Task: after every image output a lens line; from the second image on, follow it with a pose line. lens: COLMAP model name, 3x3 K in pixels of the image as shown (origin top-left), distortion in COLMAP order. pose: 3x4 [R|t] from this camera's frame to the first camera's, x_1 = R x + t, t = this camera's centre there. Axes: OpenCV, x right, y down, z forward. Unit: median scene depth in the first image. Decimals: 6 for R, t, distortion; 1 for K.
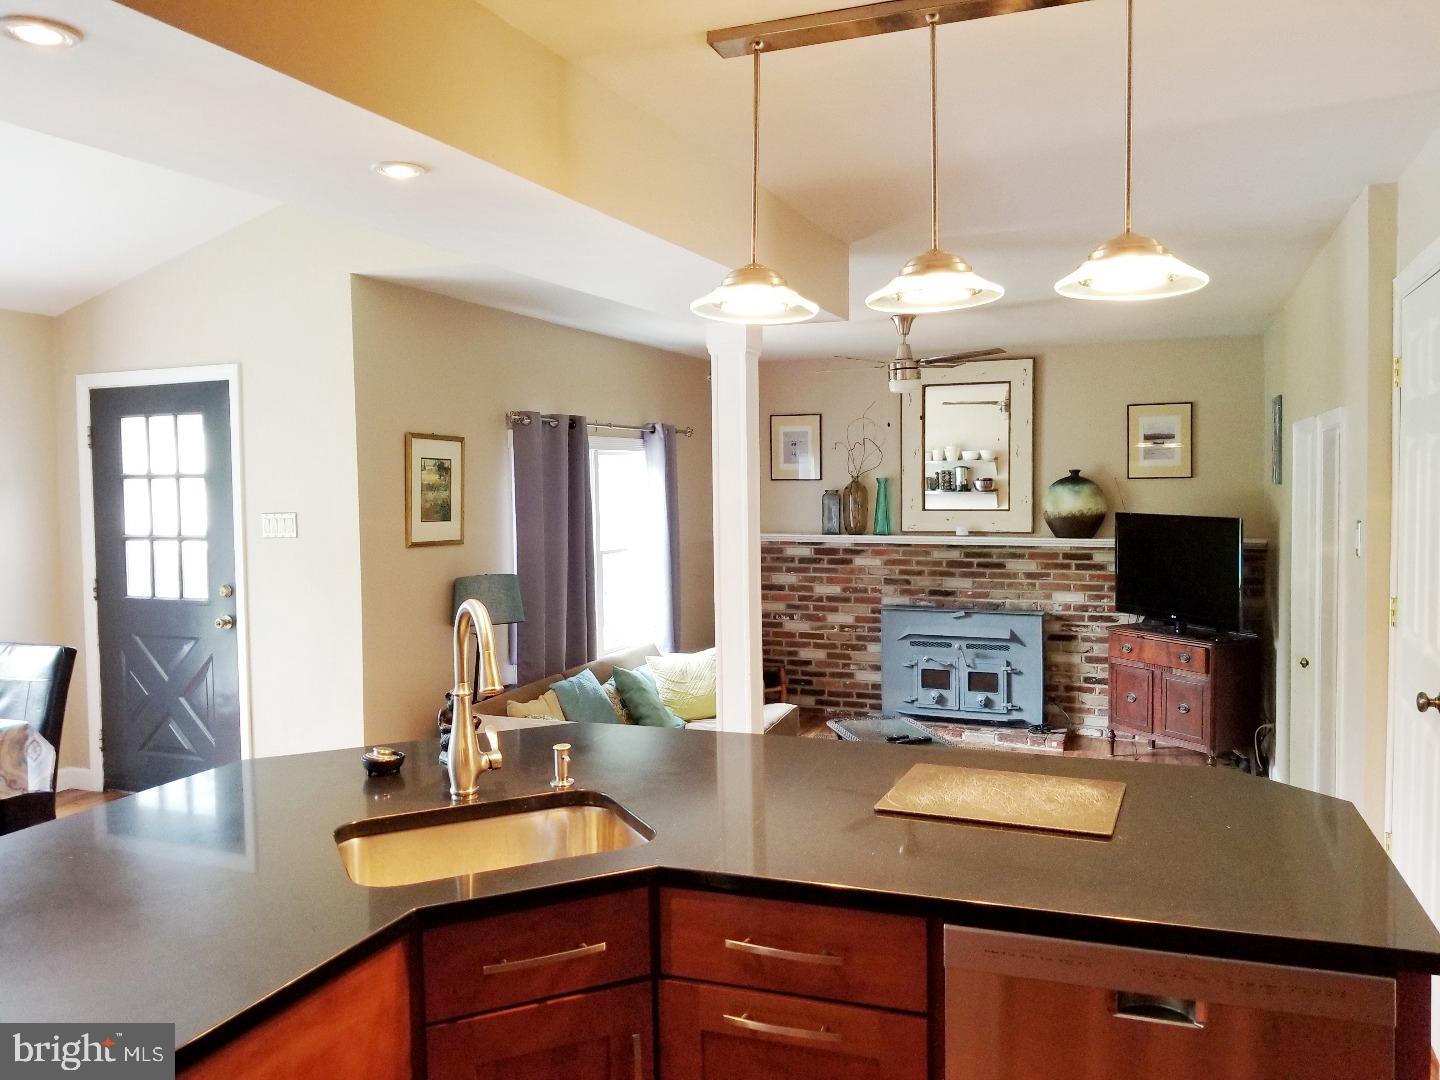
lens RADIAL K [[1119.2, 0, 701.9], [0, 1119.2, 529.8], [0, 0, 1]] dist [0.055918, -0.093932]
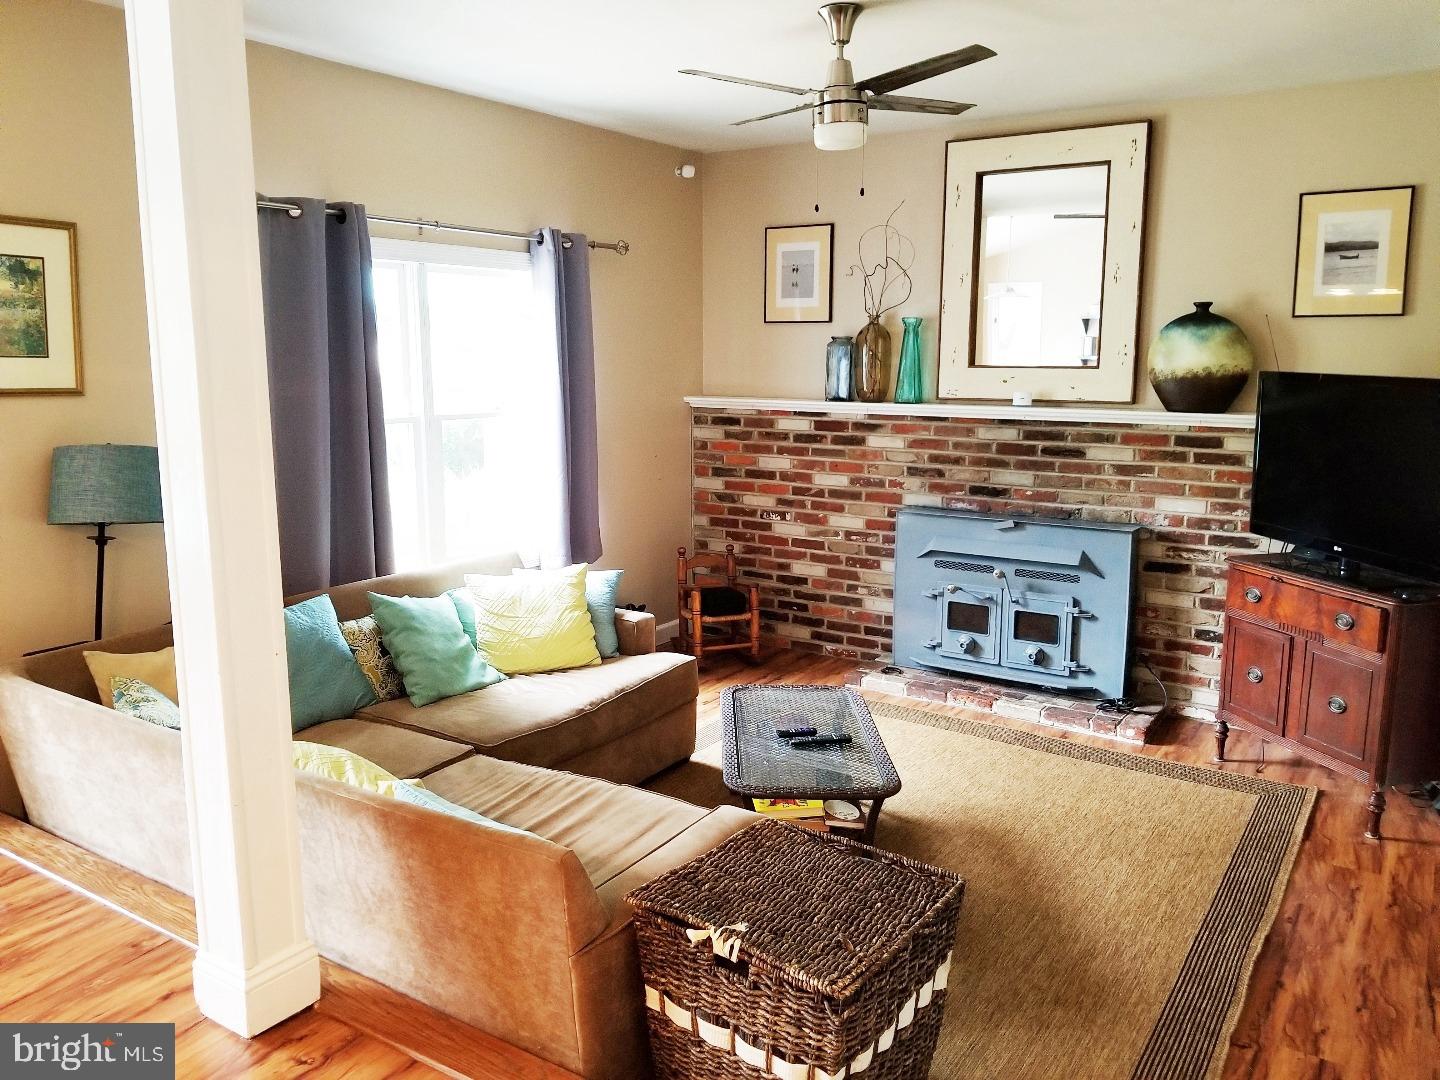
lens RADIAL K [[1119.2, 0, 701.9], [0, 1119.2, 529.8], [0, 0, 1]] dist [0.055918, -0.093932]
pose [[0.979227, 0.043534, -0.198037, 0.184322], [-0.020748, 0.993066, 0.115710, 0.005079], [0.201701, -0.109197, 0.973341, 0.315210]]
